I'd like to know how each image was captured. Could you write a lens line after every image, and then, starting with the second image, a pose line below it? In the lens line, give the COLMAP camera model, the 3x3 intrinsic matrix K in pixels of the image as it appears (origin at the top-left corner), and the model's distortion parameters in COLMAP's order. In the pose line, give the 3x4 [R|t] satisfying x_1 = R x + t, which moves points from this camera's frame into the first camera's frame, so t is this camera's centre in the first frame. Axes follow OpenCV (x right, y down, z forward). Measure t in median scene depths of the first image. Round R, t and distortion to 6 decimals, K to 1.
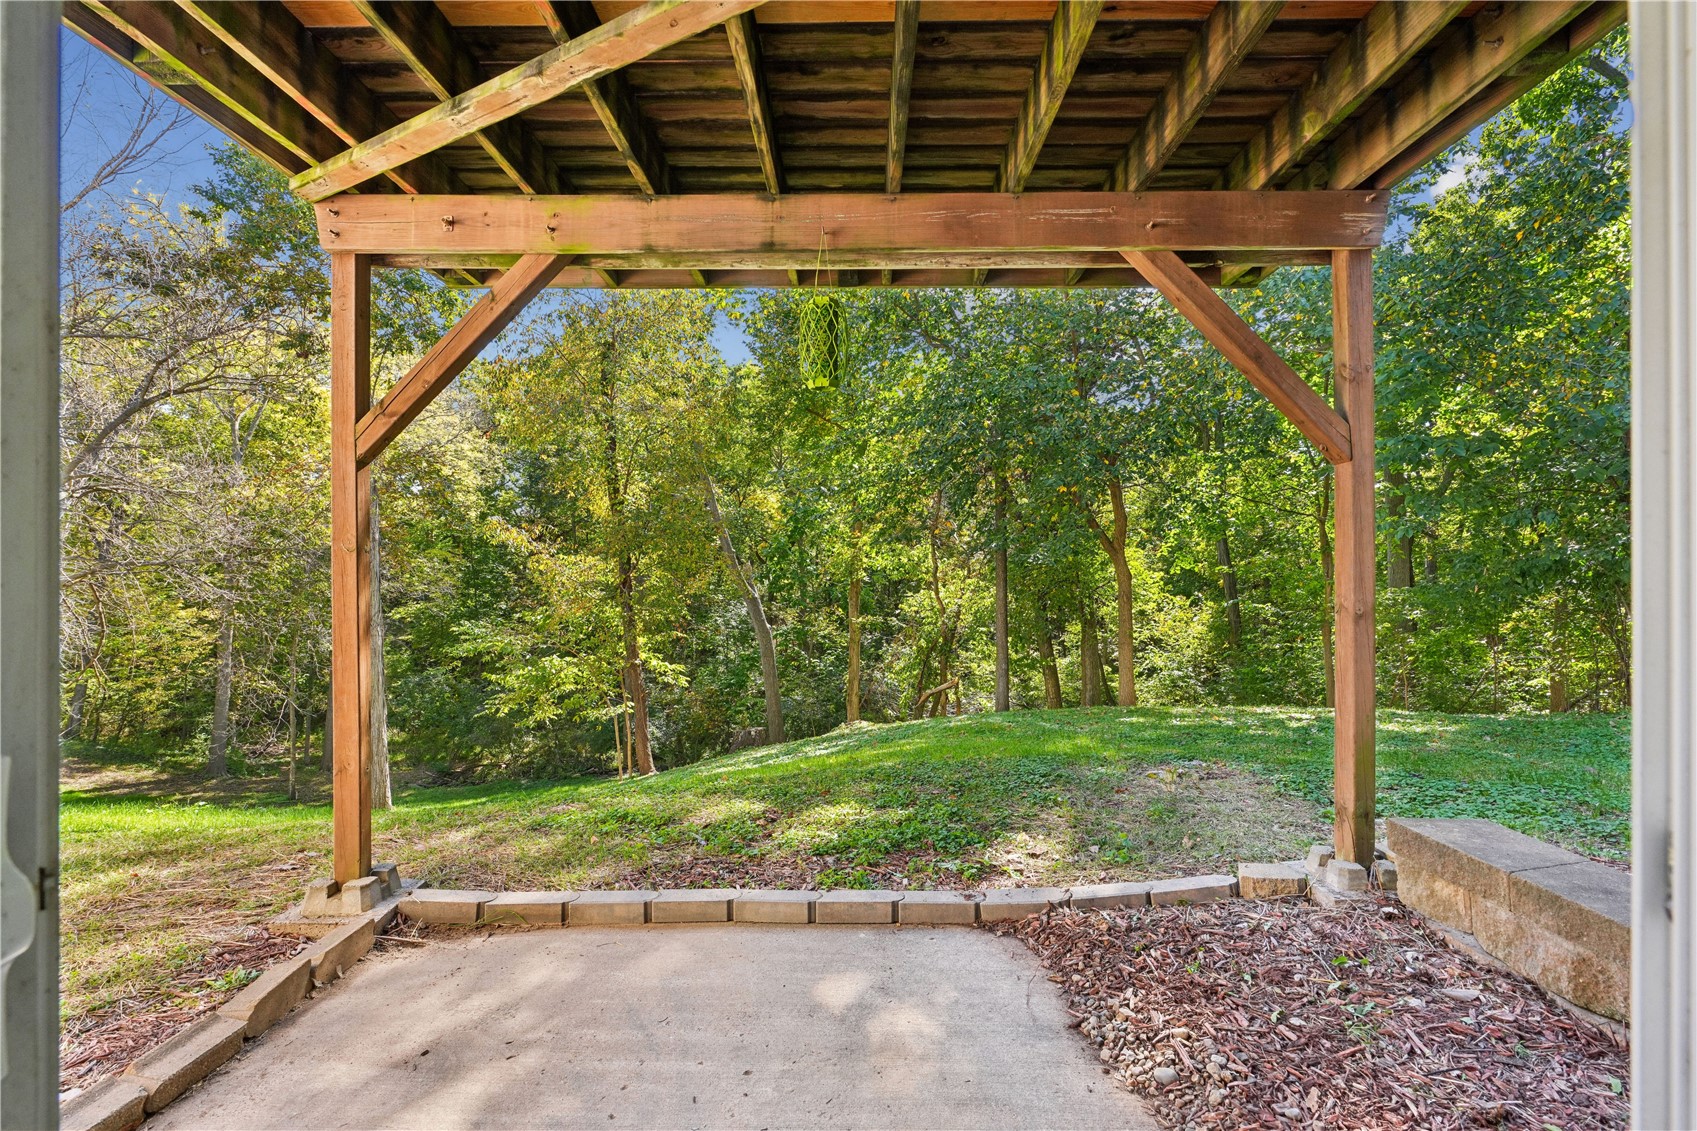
lens RADIAL K [[776.1, 0, 850.7], [0, 776.1, 565.8], [0, 0, 1]] dist [0.000299, -0.000280]
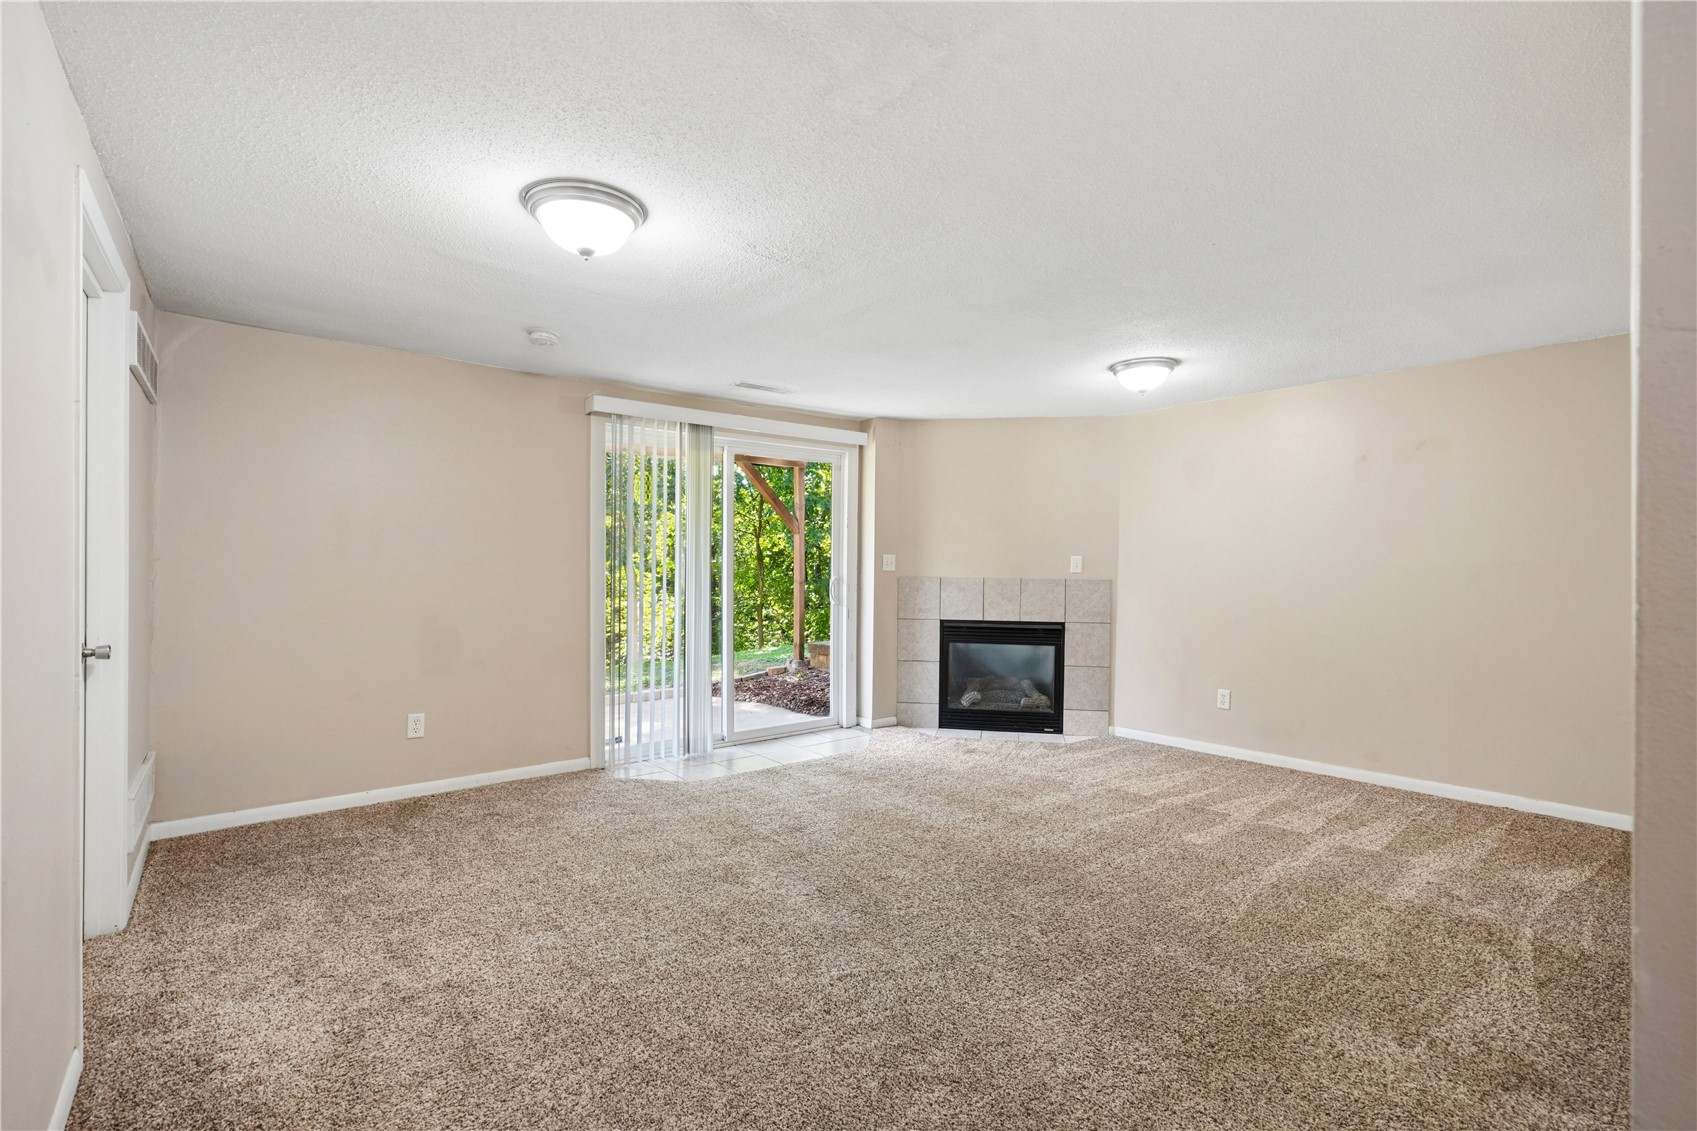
lens RADIAL K [[776.1, 0, 846.9], [0, 776.1, 567.6], [0, 0, 1]] dist [0.000299, -0.000280]
pose [[0.777693, 0.002577, 0.628639, -1.177916], [-0.002546, 0.999996, -0.000950, 0.007395], [-0.628639, -0.000862, 0.777697, -1.569035]]
